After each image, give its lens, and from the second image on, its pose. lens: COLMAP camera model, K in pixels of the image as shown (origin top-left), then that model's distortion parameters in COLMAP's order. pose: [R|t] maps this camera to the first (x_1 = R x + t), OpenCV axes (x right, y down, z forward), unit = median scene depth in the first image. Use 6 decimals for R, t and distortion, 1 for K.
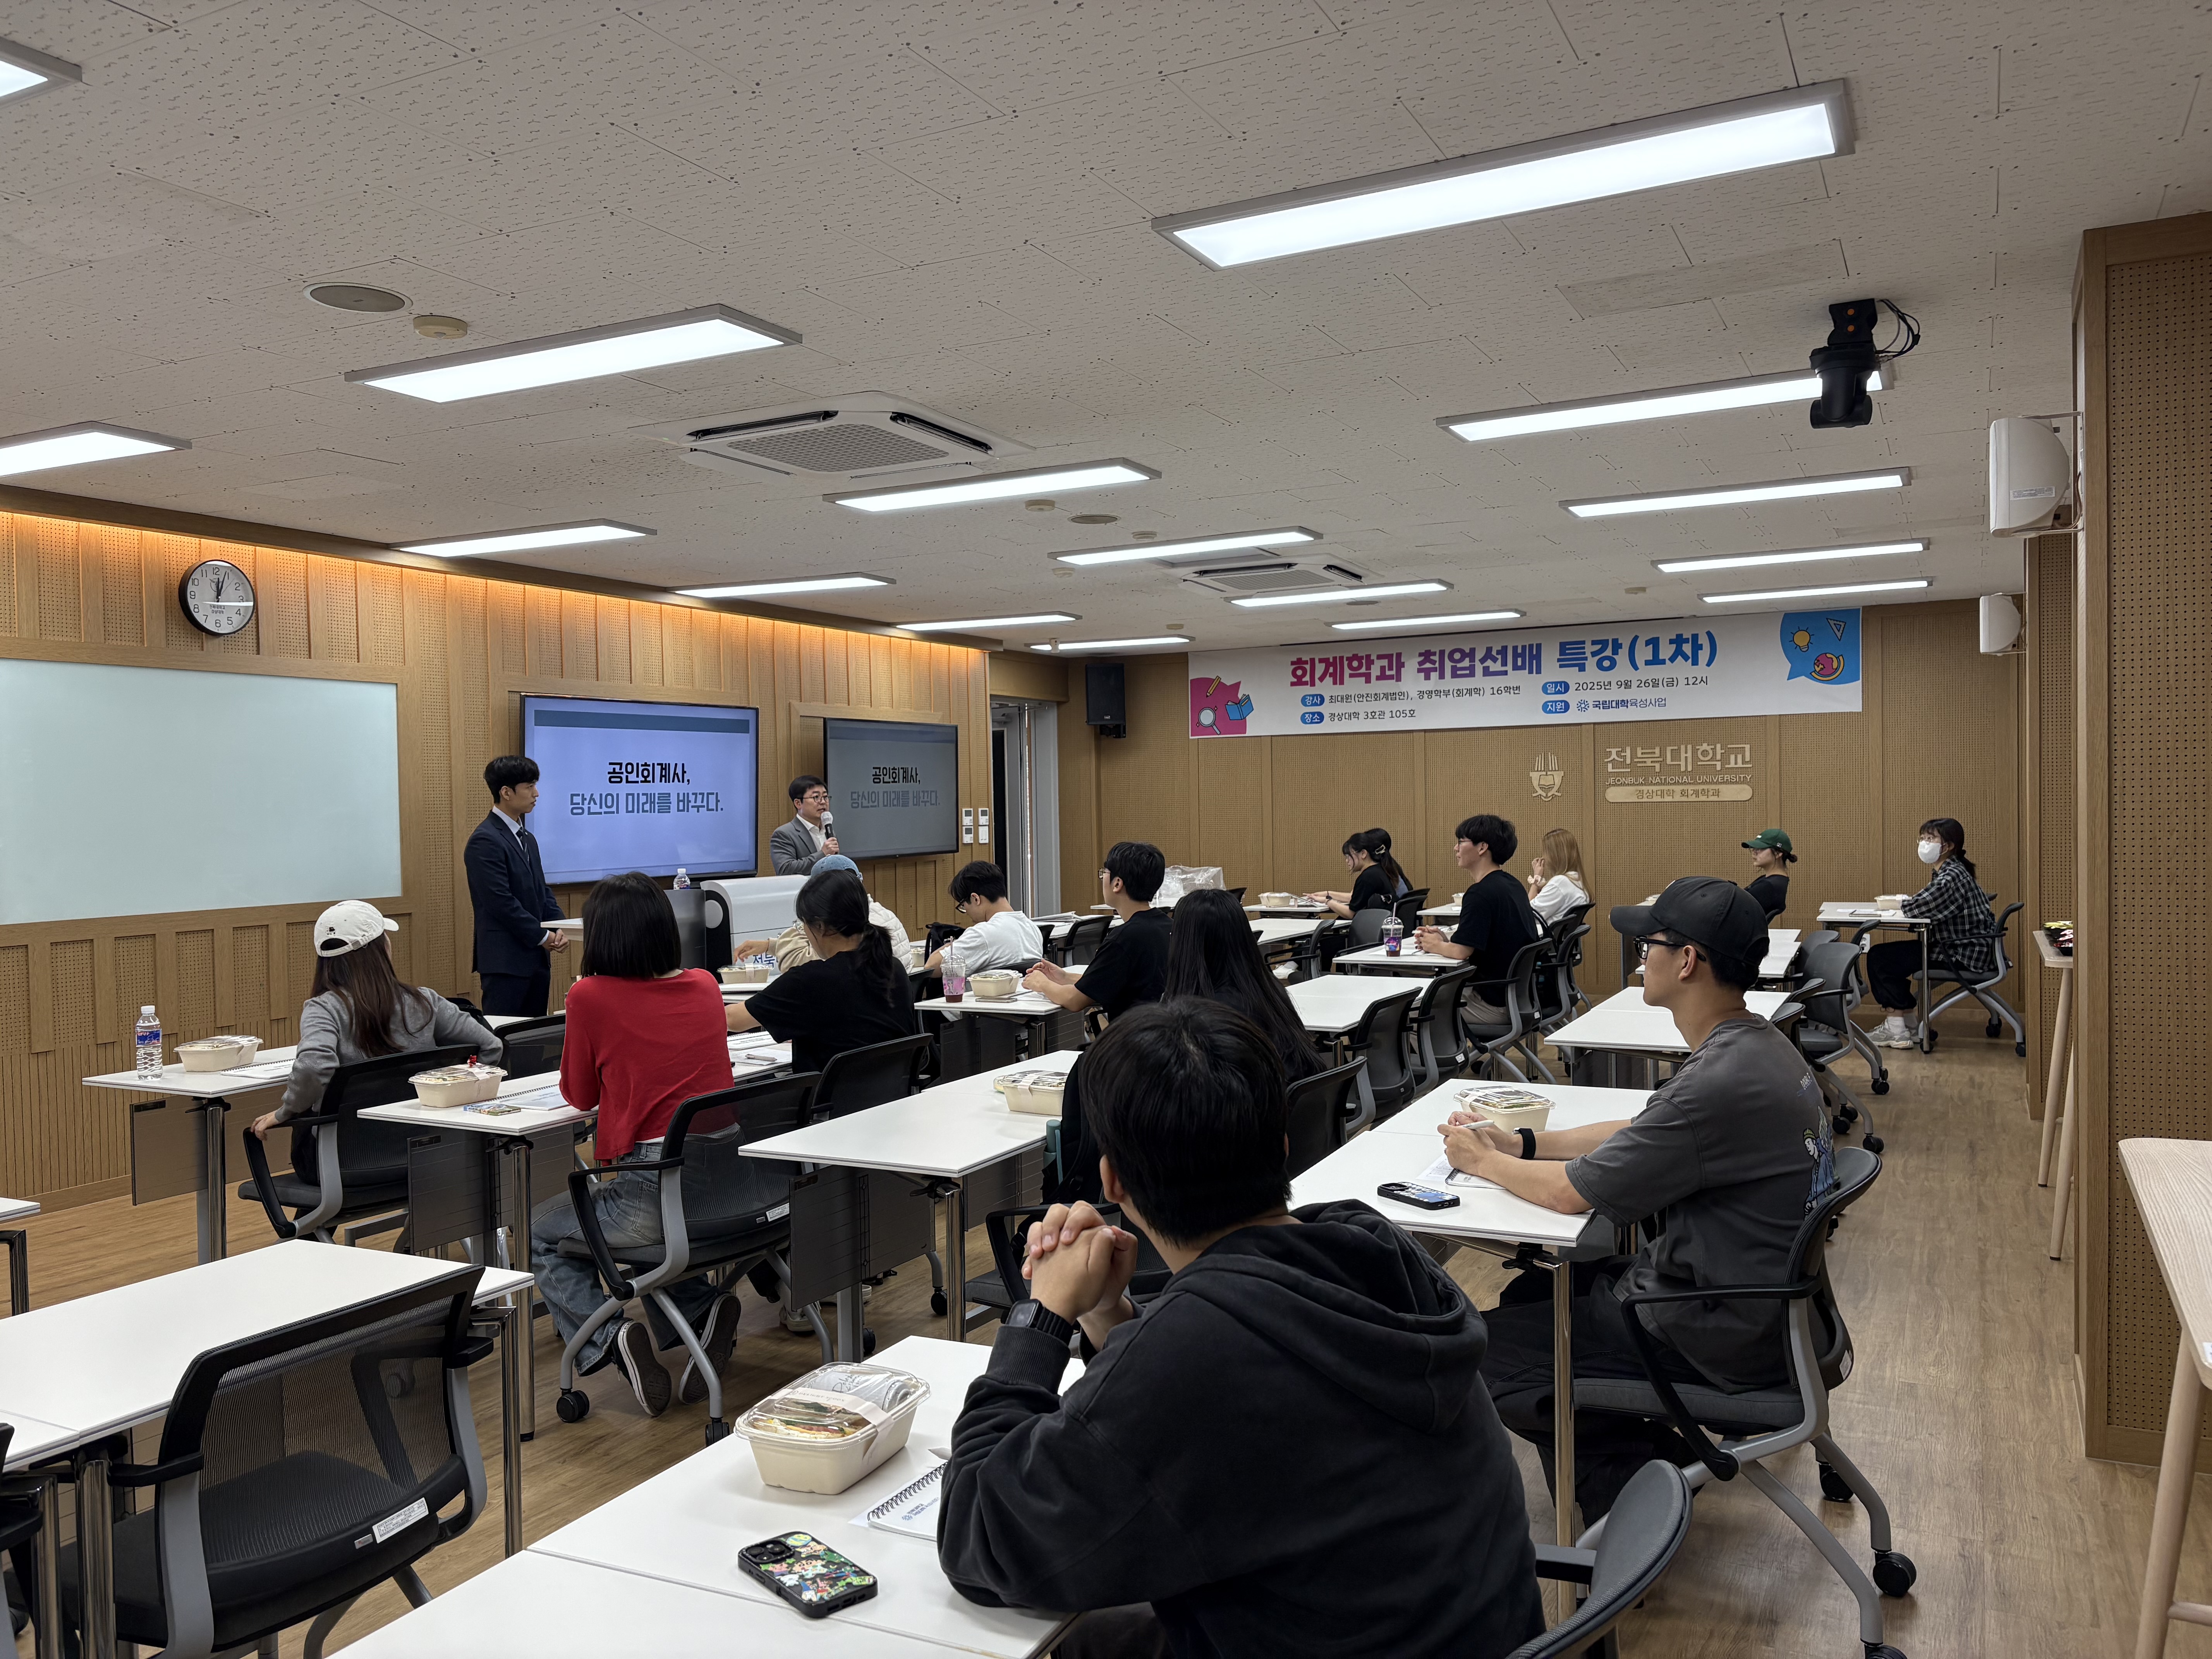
lens RADIAL K [[1721.9, 0, 1105.4], [0, 1721.9, 823.1], [0, 0, 1]] dist [0.039596, -0.000392]
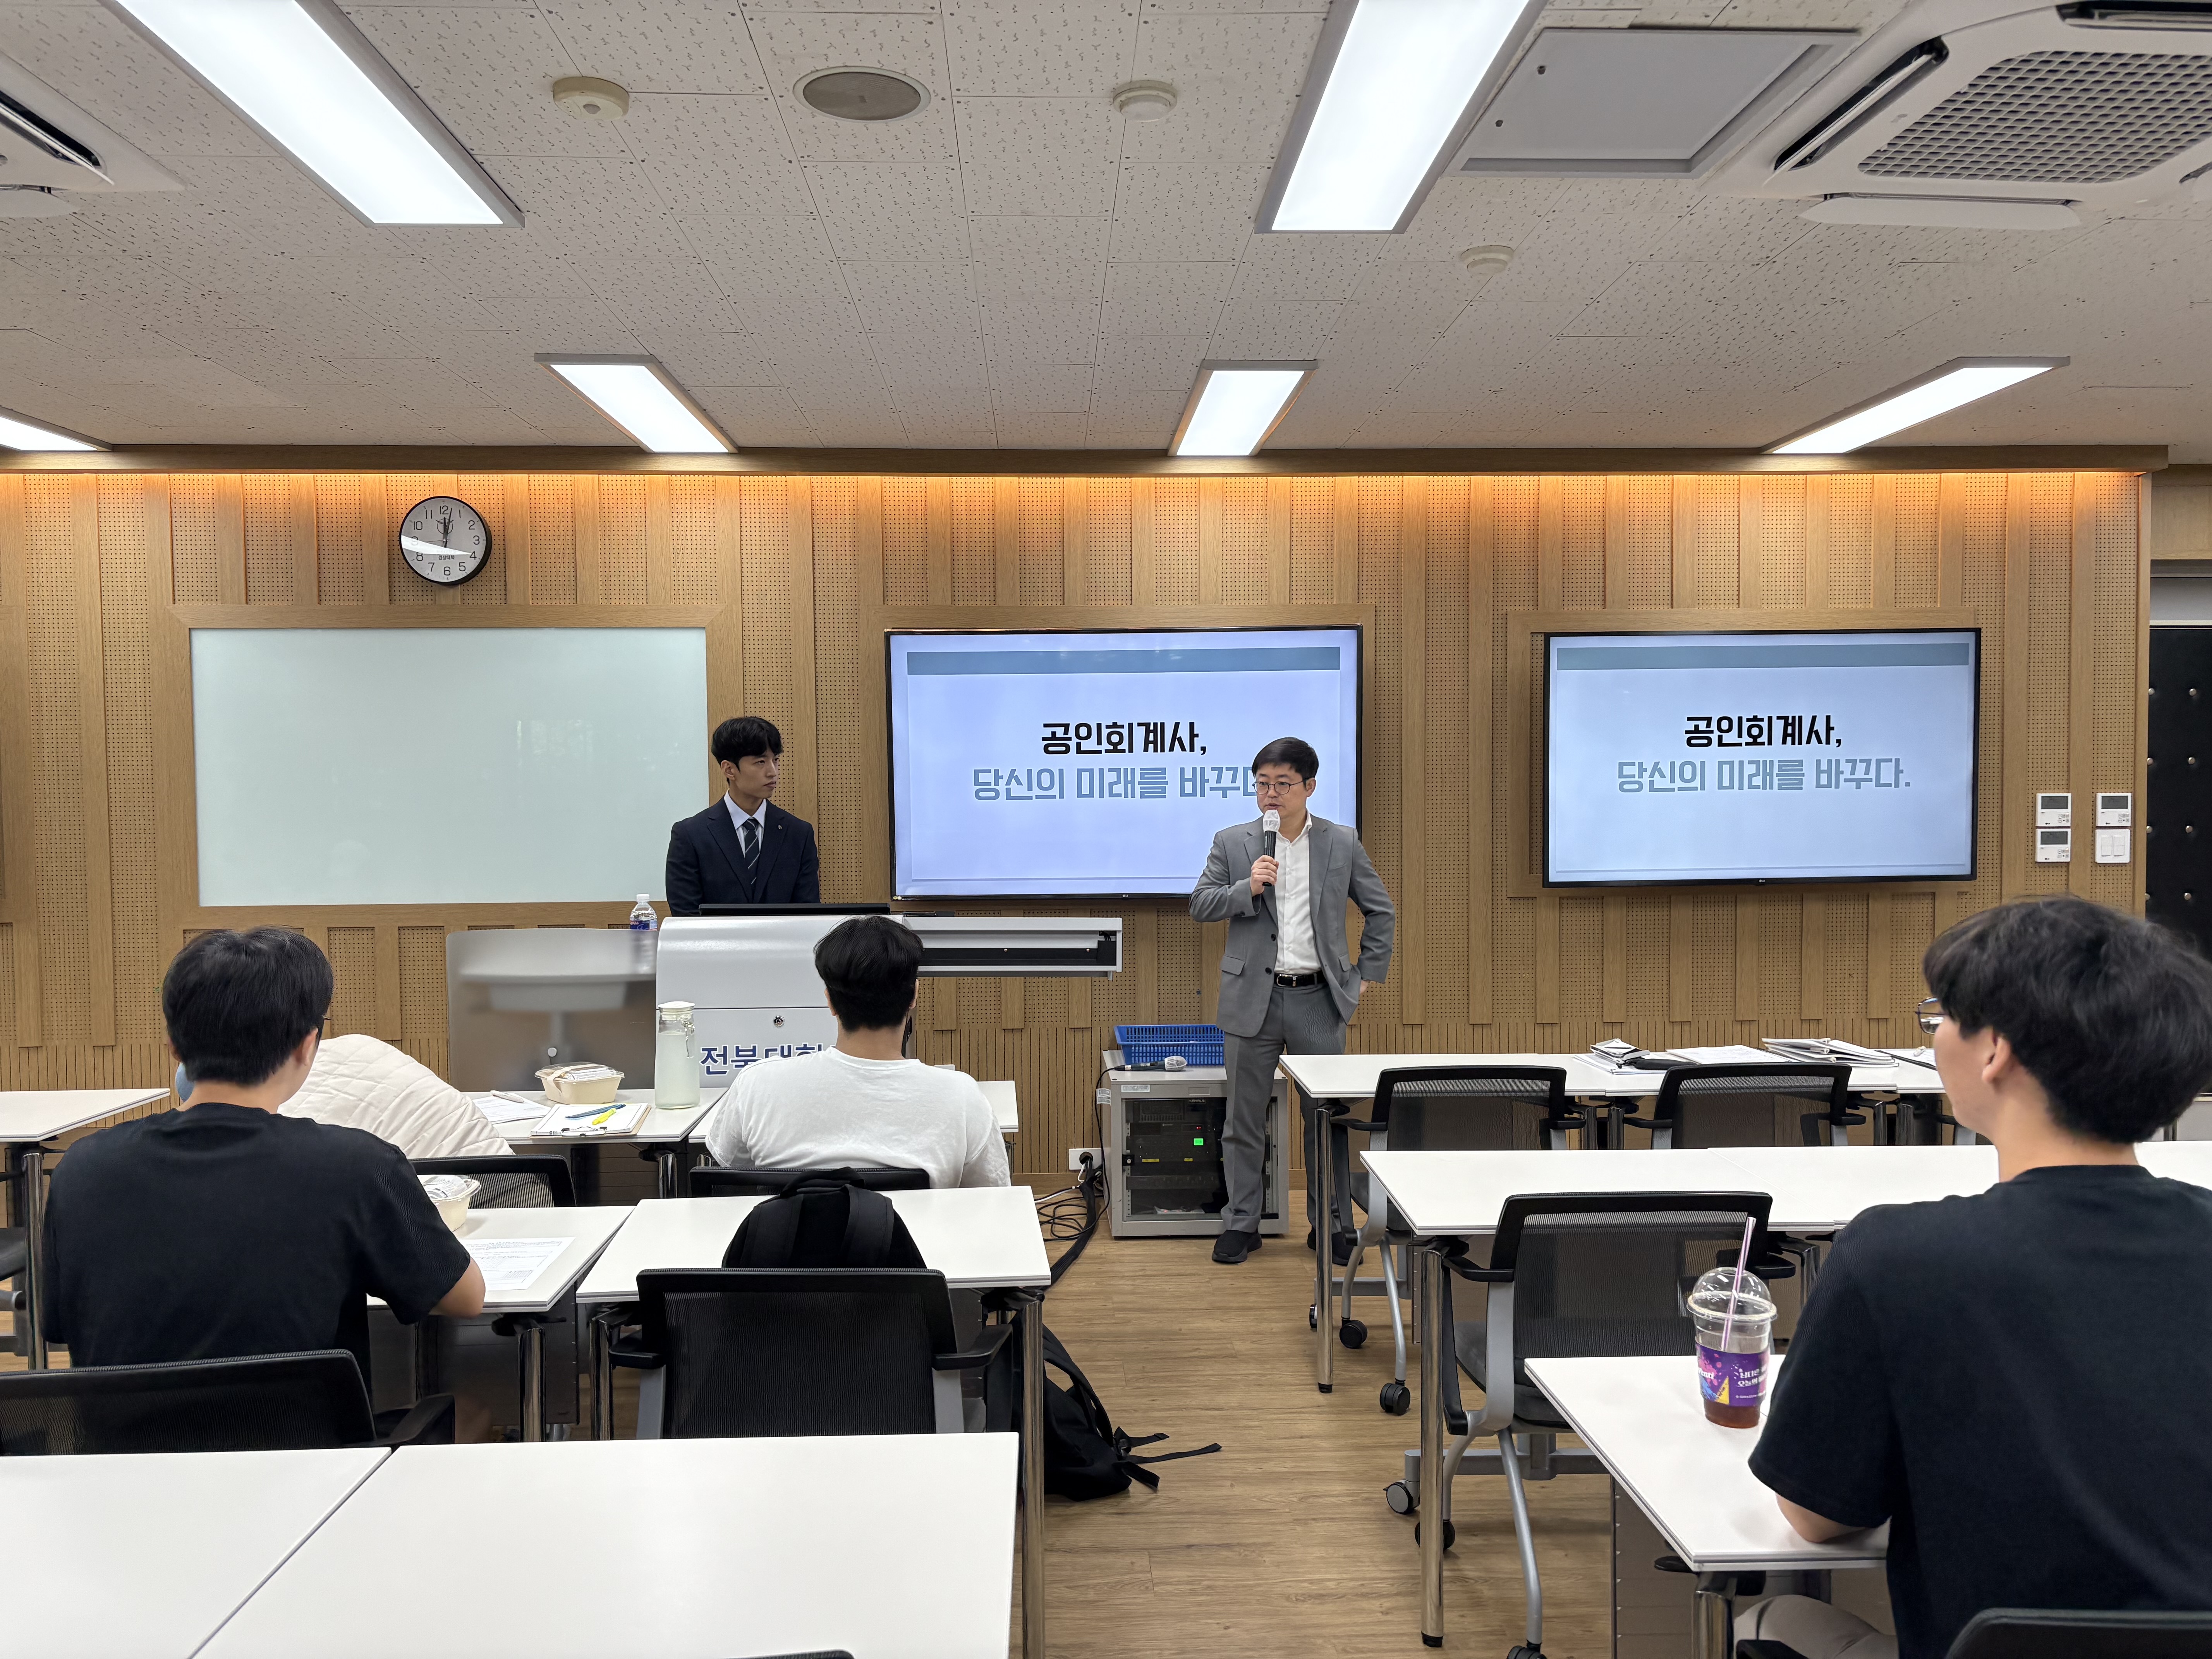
lens RADIAL K [[1721.9, 0, 1106.2], [0, 1721.9, 828.6], [0, 0, 1]] dist [0.039596, -0.000392]
pose [[0.484855, 0.034099, -0.873930, 0.237303], [-0.009916, 0.999390, 0.033492, -0.012847], [0.874538, -0.007573, 0.484897, 0.533088]]
